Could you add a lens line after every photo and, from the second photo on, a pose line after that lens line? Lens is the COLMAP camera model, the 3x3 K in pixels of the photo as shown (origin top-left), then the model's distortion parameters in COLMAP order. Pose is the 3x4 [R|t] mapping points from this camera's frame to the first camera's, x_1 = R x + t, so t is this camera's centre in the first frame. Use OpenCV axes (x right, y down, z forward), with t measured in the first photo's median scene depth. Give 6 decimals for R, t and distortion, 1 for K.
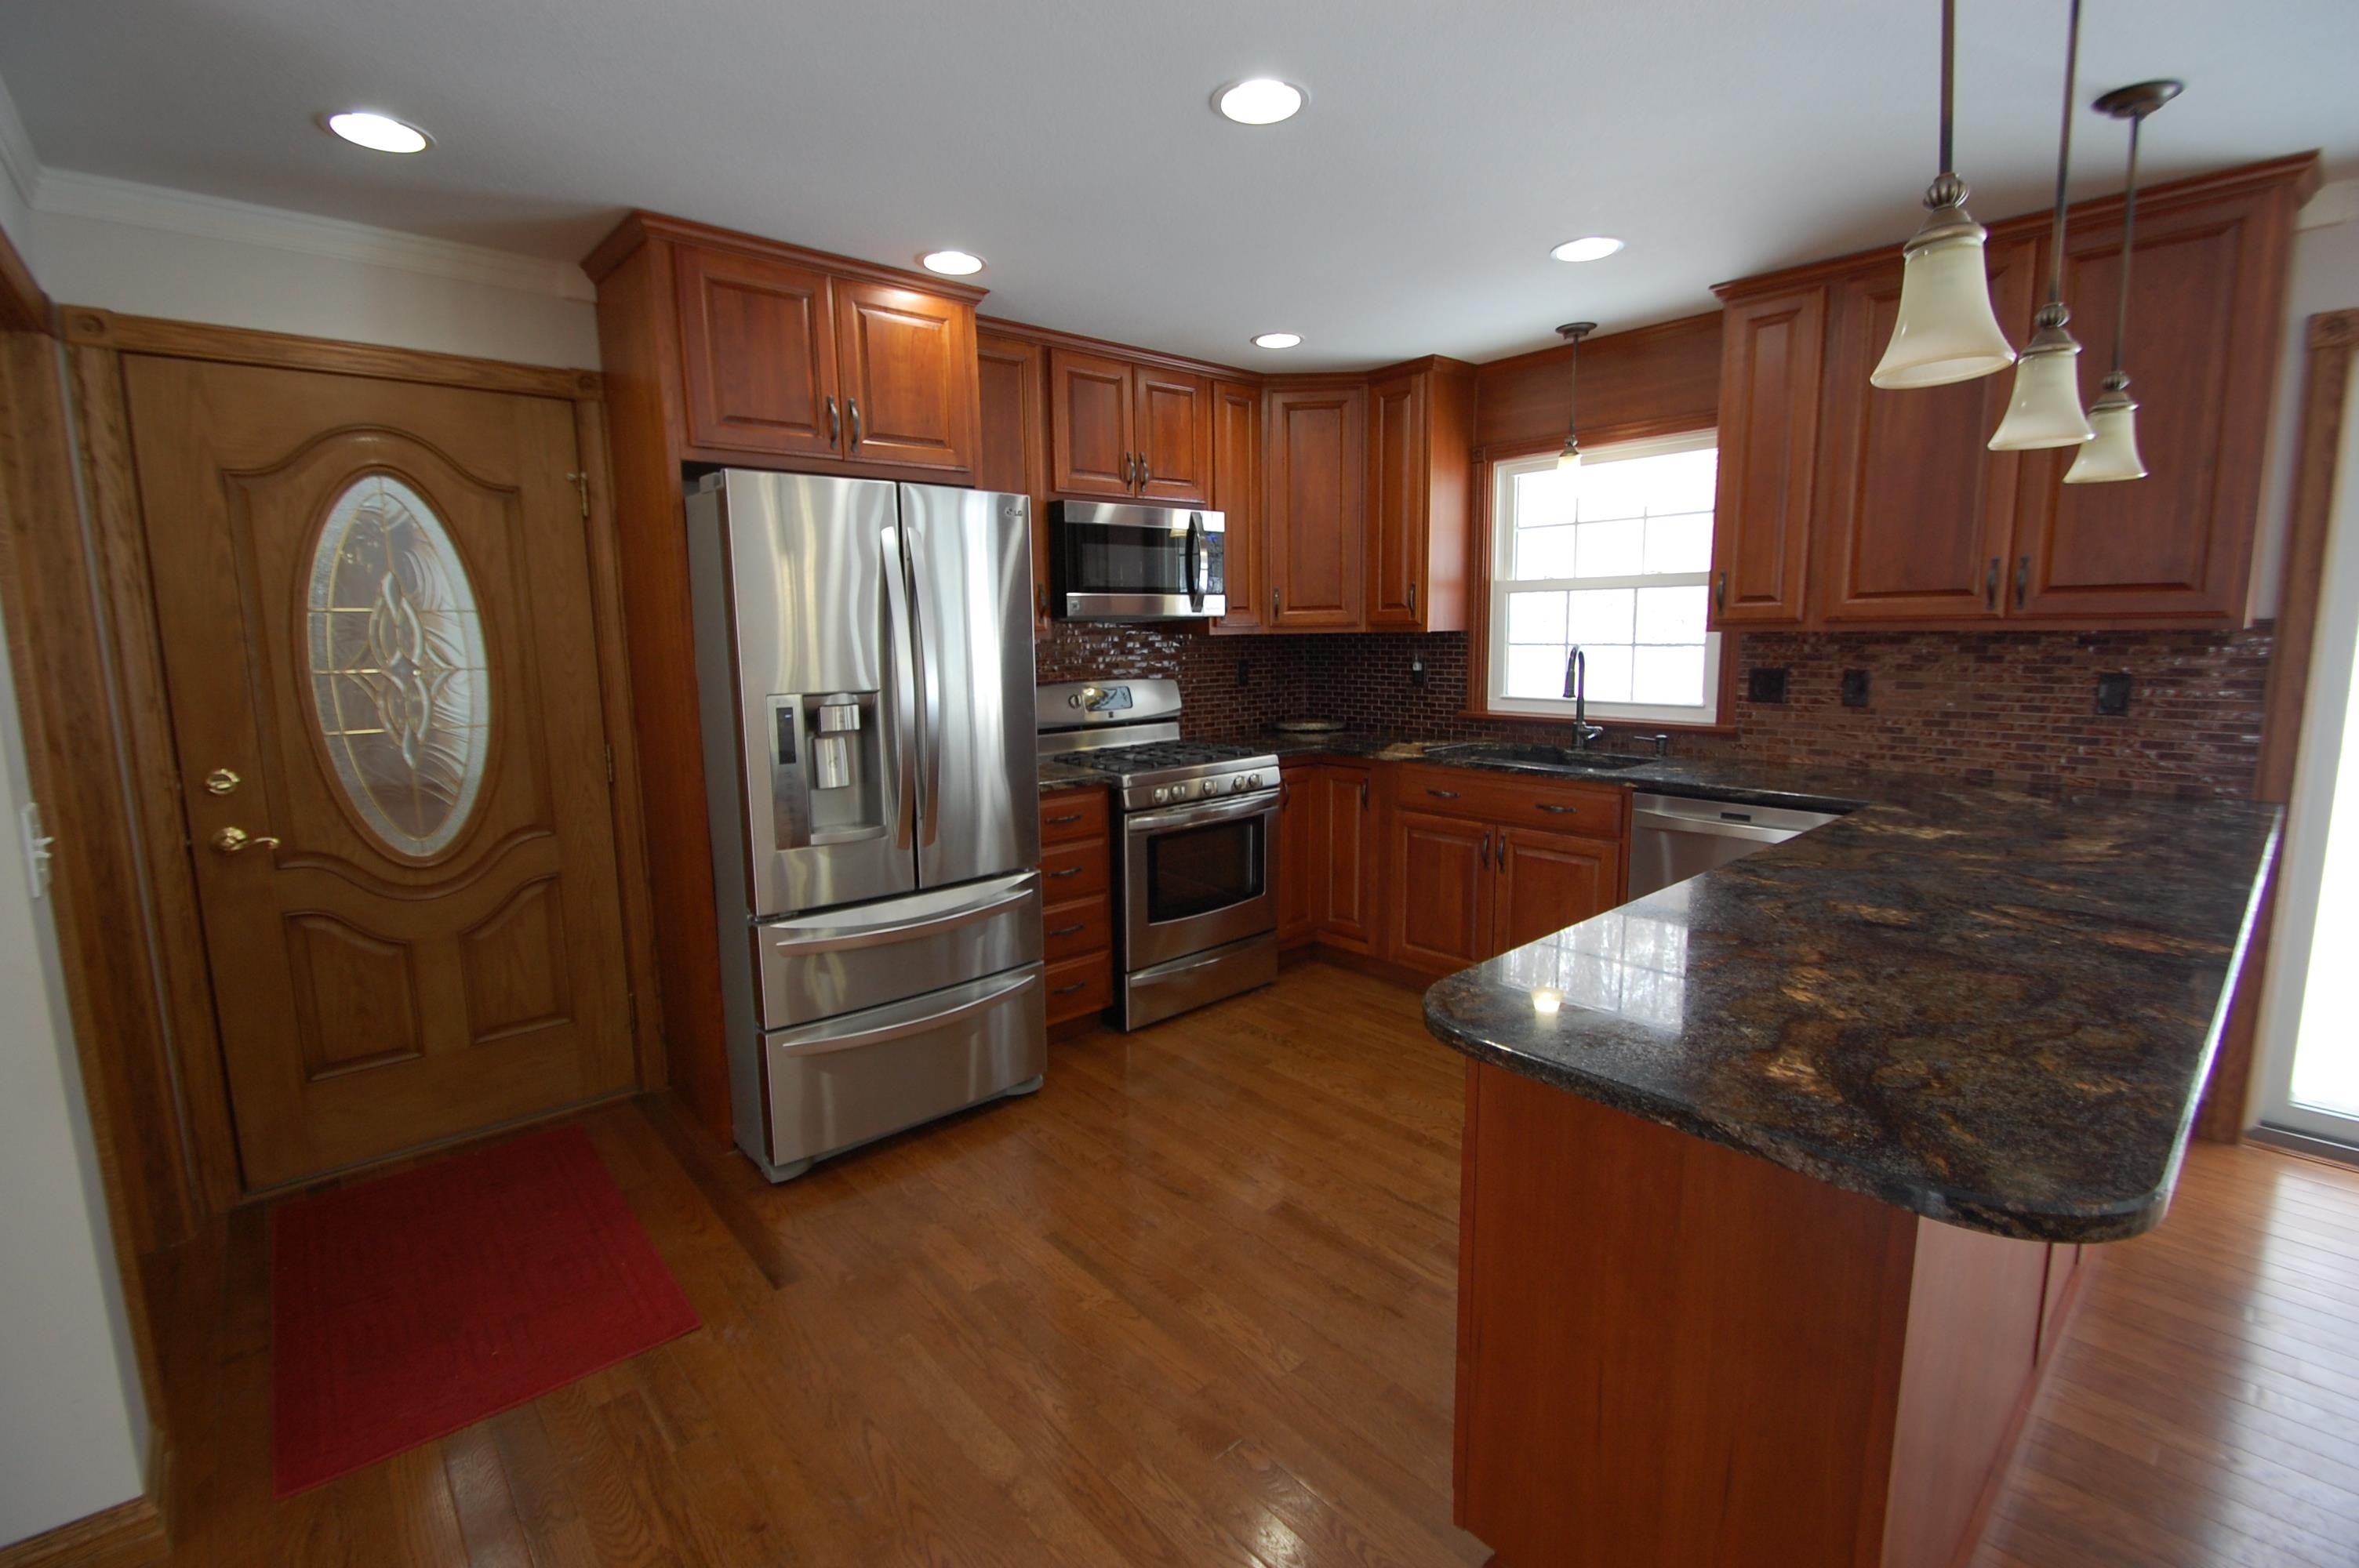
lens RADIAL K [[1039.6, 0, 1196.3], [0, 1039.6, 785.7], [0, 0, 1]] dist [-0.010003, -0.001089]
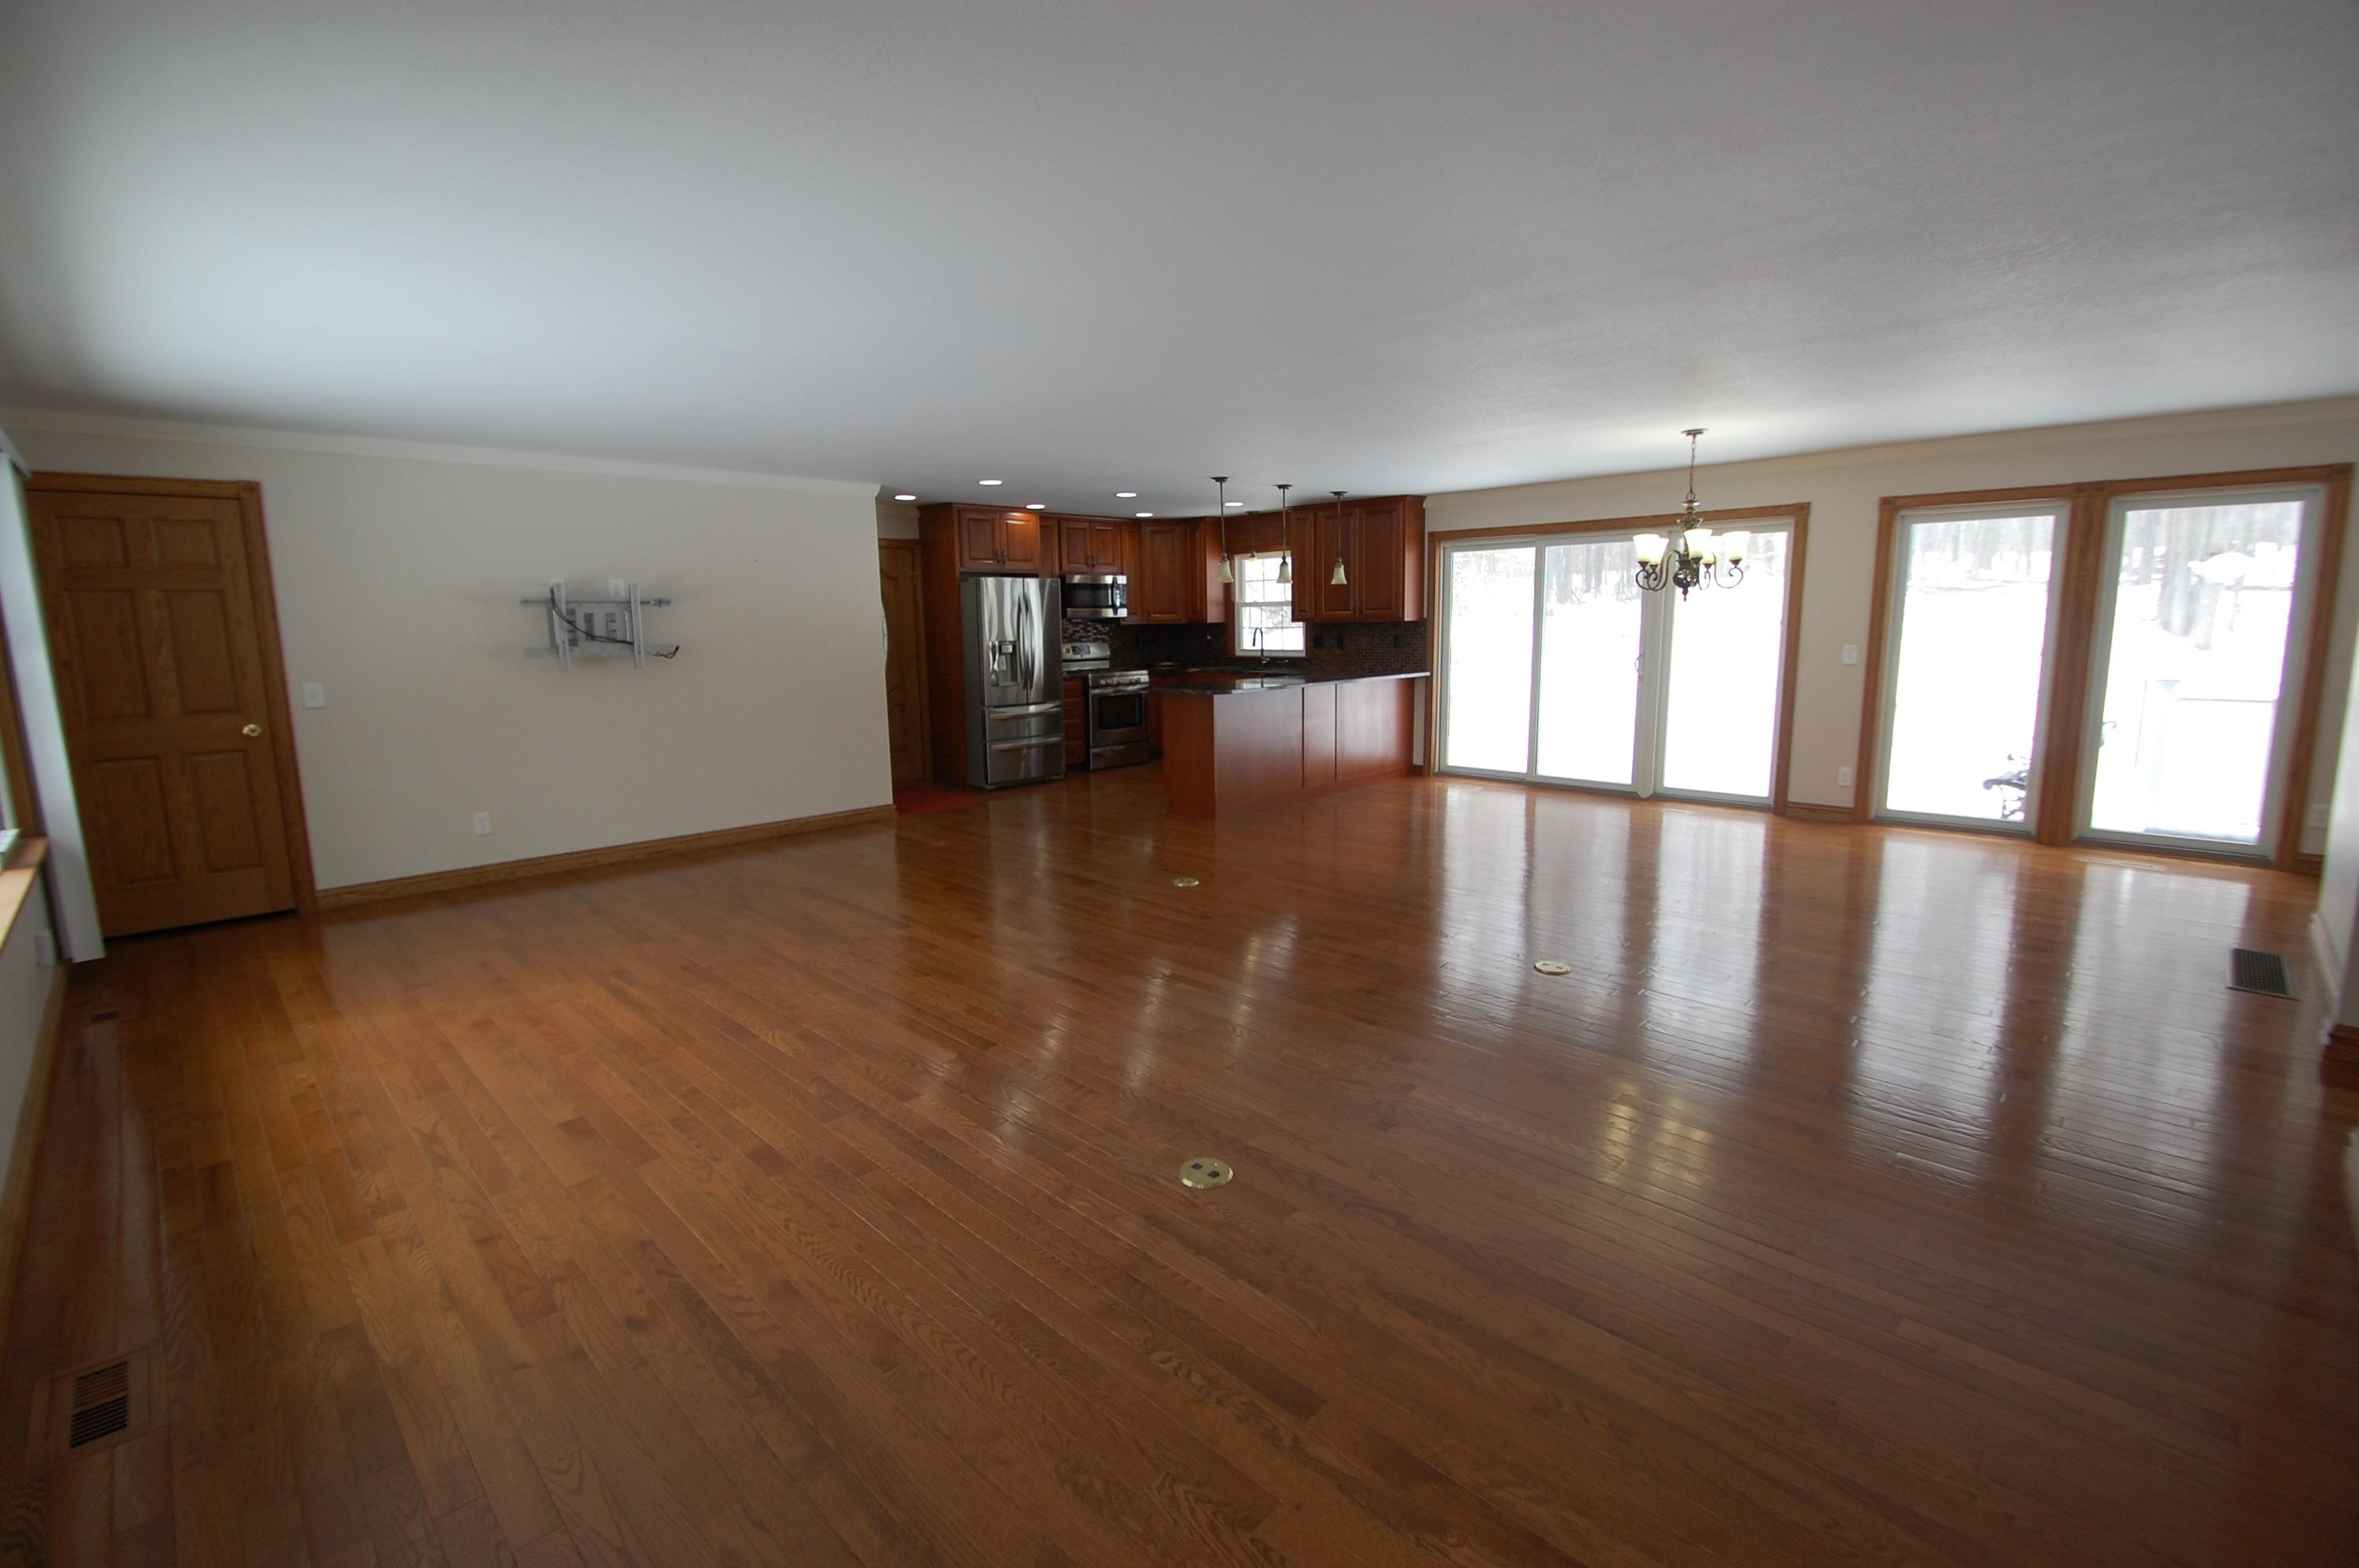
lens RADIAL K [[1039.6, 0, 1172.3], [0, 1039.6, 764.7], [0, 0, 1]] dist [-0.010003, -0.001089]
pose [[0.999079, -0.008636, 0.042036, 0.030166], [0.009155, 0.999884, -0.012185, 0.235842], [-0.041926, 0.012559, 0.999042, -1.575925]]
